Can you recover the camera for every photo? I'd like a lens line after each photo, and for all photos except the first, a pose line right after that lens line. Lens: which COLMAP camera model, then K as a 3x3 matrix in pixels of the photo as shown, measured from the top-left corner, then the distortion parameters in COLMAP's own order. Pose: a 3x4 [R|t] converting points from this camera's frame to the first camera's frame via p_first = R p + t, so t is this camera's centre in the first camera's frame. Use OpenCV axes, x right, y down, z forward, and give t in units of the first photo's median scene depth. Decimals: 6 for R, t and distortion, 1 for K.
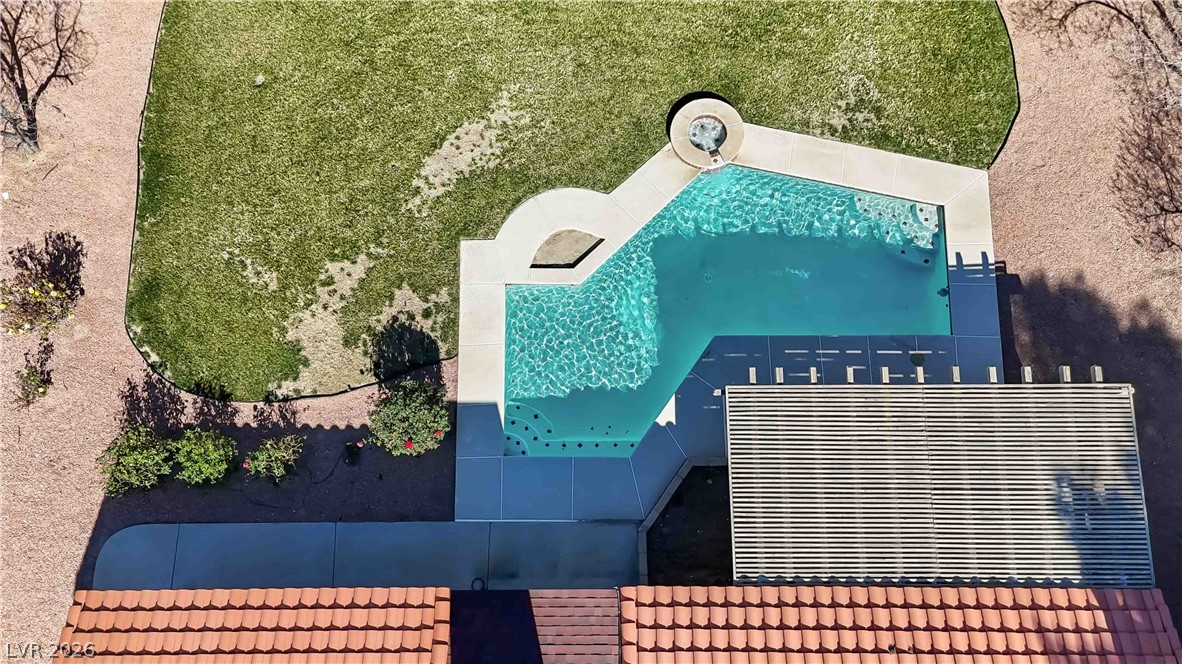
lens RADIAL K [[881.6, 0, 587.4], [0, 881.6, 329.1], [0, 0, 1]] dist [0.092141, -0.106481]
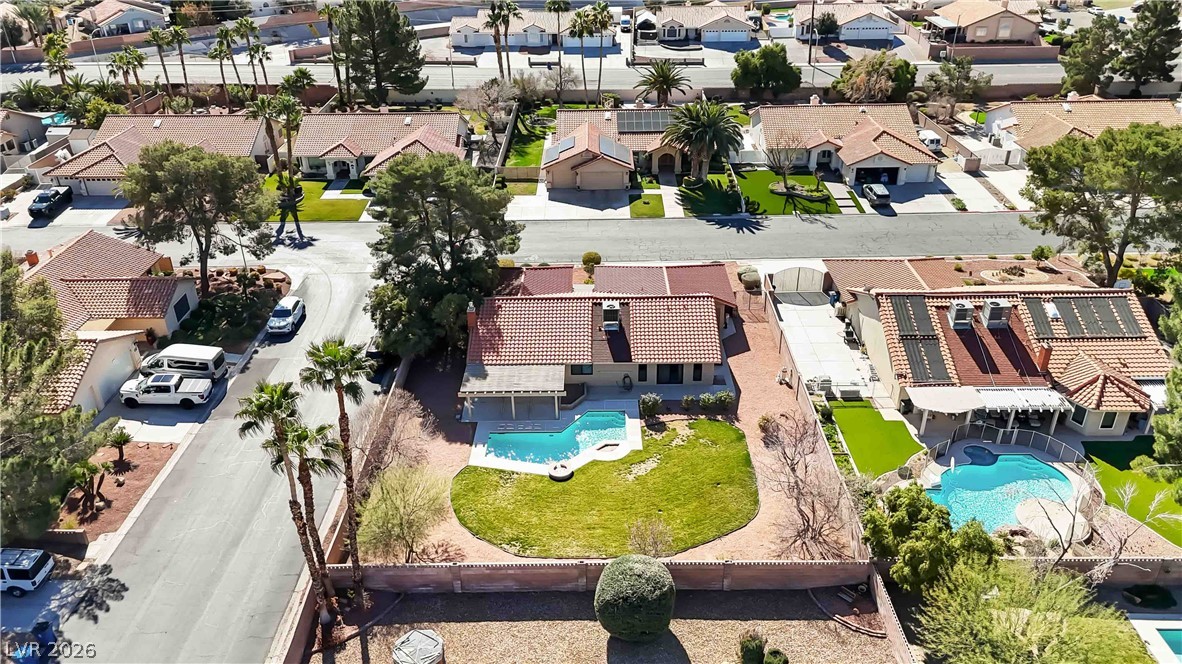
lens RADIAL K [[865.6, 0, 591.0], [0, 865.6, 332.0], [0, 0, 1]] dist [0.130643, -0.221373]
pose [[-0.999675, 0.020495, 0.015178, -0.019751], [0.008420, -0.296567, 0.954975, -2.895973], [0.024073, 0.954792, 0.296298, -0.289062]]
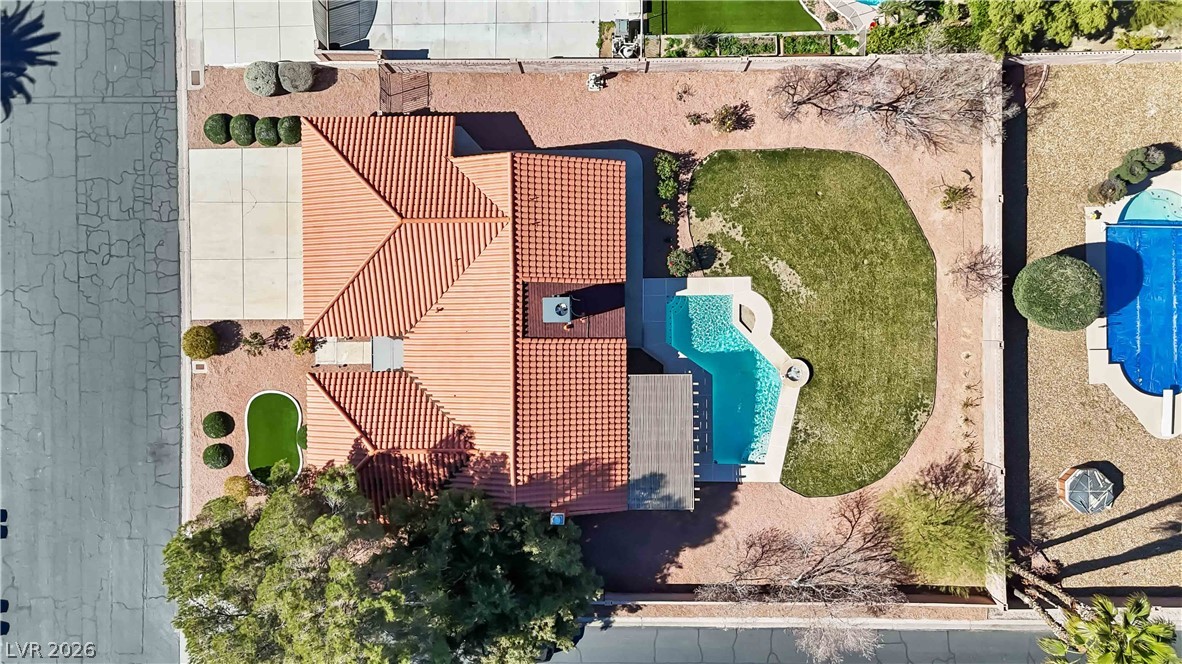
lens RADIAL K [[881.6, 0, 587.4], [0, 881.6, 329.1], [0, 0, 1]] dist [0.092141, -0.106481]
pose [[0.004305, 0.999878, 0.014985, -0.032578], [-0.976672, 0.000987, 0.214733, -0.190706], [0.214692, -0.015560, 0.976558, -1.629783]]
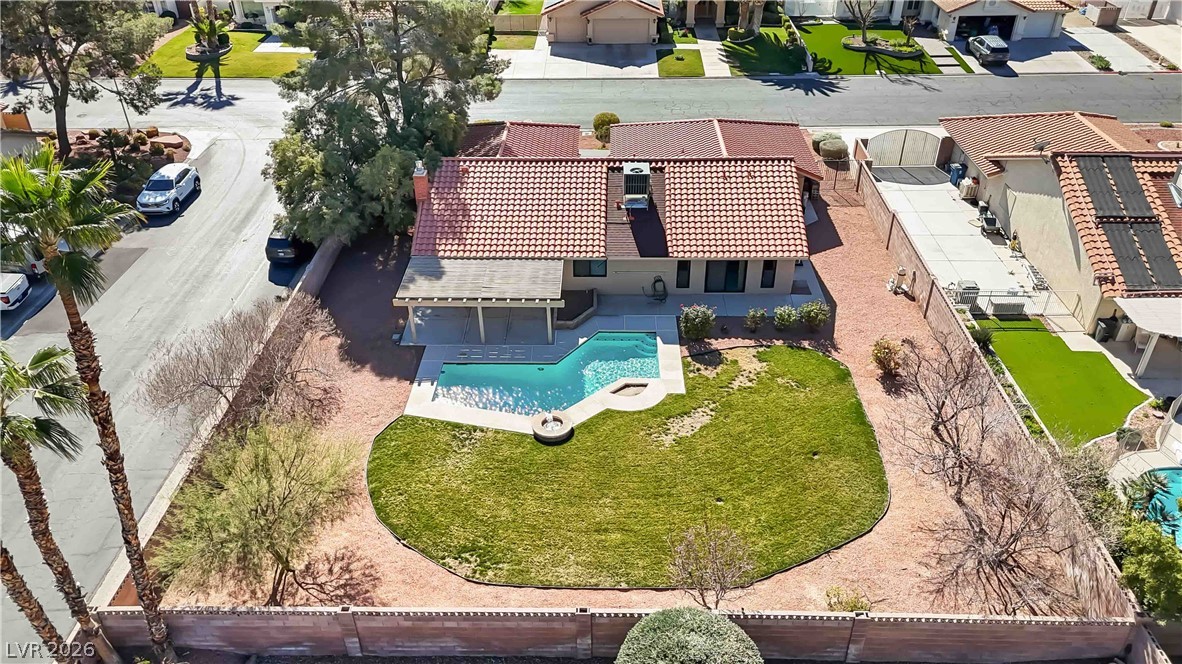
lens RADIAL K [[871.6, 0, 591.0], [0, 871.6, 332.0], [0, 0, 1]] dist [0.065337, -0.052041]
pose [[-0.999562, 0.005470, 0.029088, 0.004706], [0.024875, -0.377342, 0.925740, -1.819082], [0.016040, 0.926058, 0.377040, 0.168679]]
